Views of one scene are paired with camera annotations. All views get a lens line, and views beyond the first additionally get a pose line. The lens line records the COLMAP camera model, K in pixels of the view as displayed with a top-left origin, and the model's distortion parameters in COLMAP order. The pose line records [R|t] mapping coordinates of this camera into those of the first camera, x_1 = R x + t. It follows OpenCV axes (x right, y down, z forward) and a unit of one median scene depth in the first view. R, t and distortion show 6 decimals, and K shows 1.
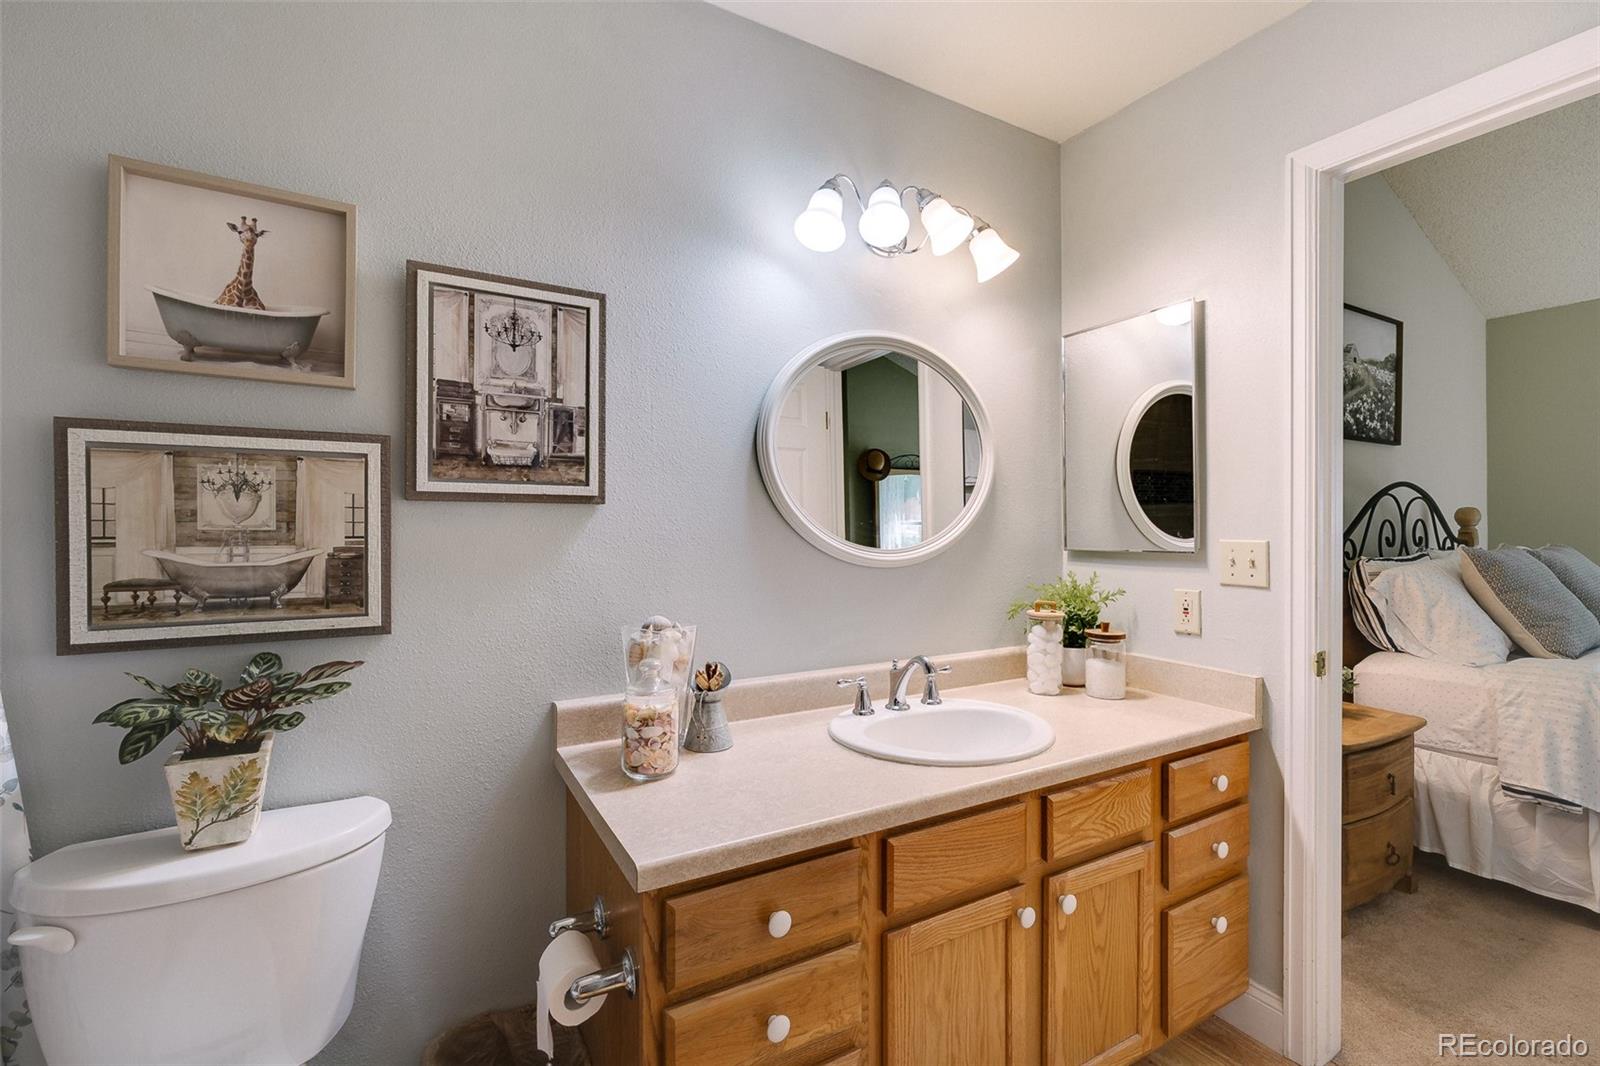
lens RADIAL K [[677.0, 0, 790.6], [0, 677.0, 538.6], [0, 0, 1]] dist [-0.002923, 0.000409]
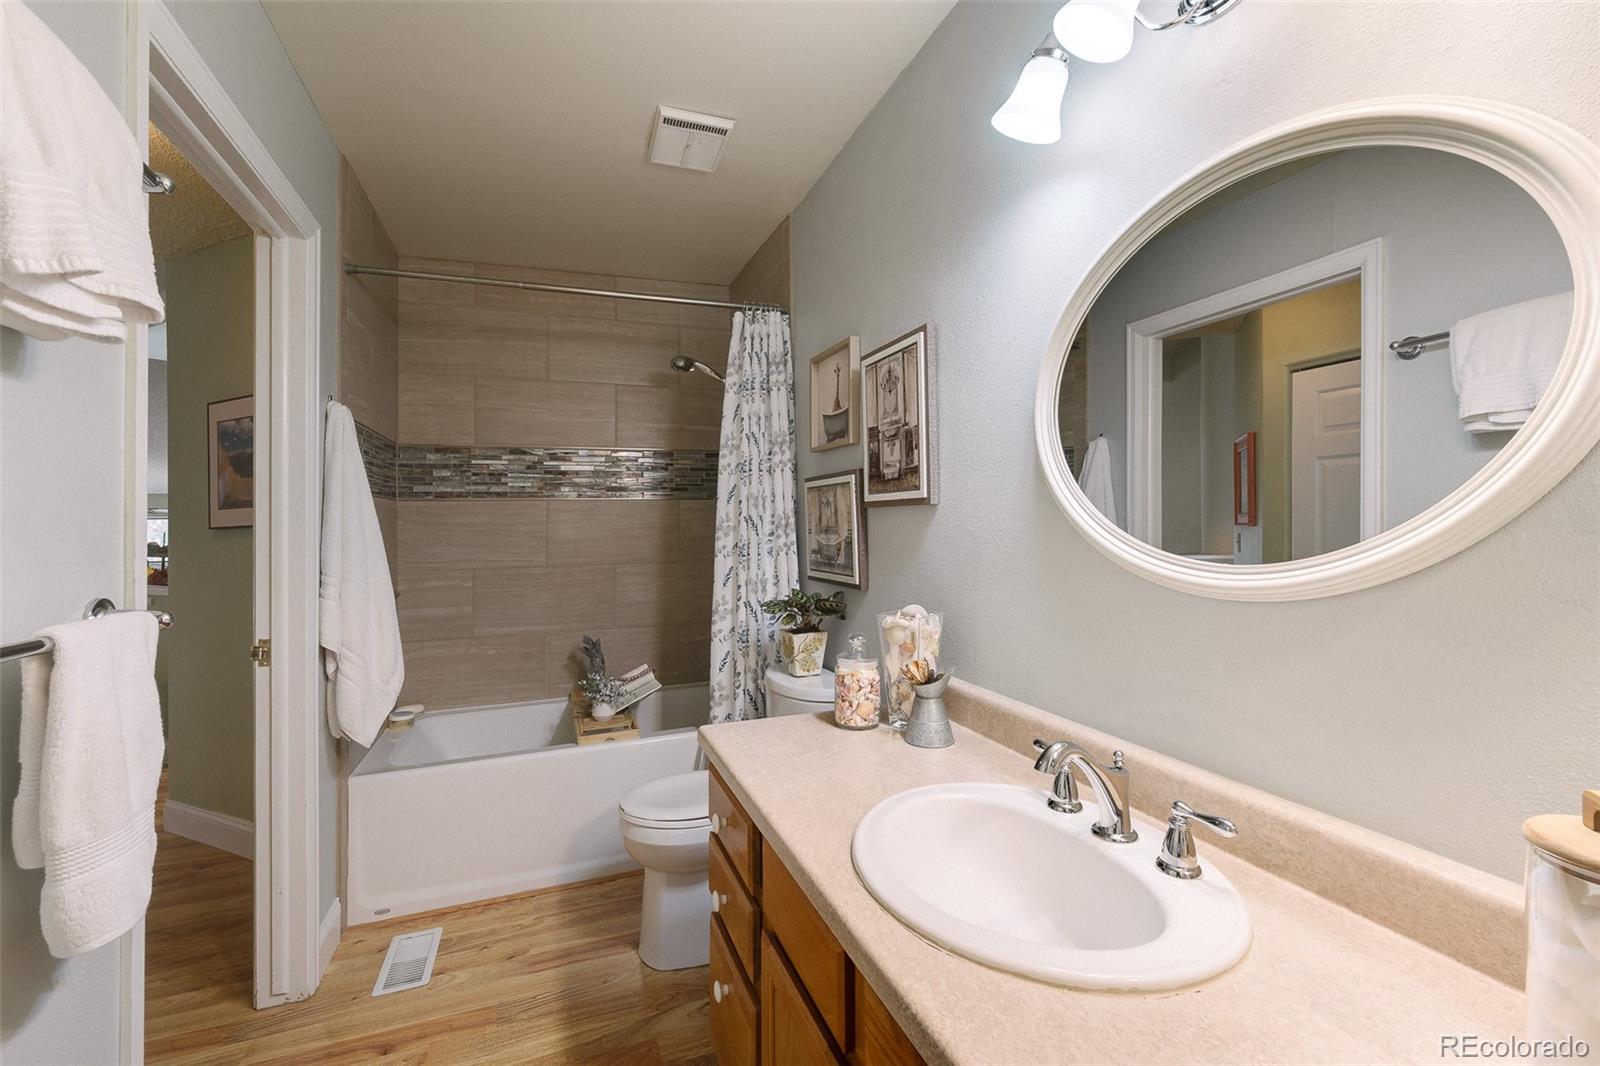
lens RADIAL K [[677.0, 0, 796.1], [0, 677.0, 524.1], [0, 0, 1]] dist [-0.002923, 0.000409]
pose [[-0.153819, 0.003761, -0.988092, 0.950817], [-0.003433, 0.999985, 0.004340, -0.022758], [0.988093, 0.004059, -0.153803, 1.005391]]
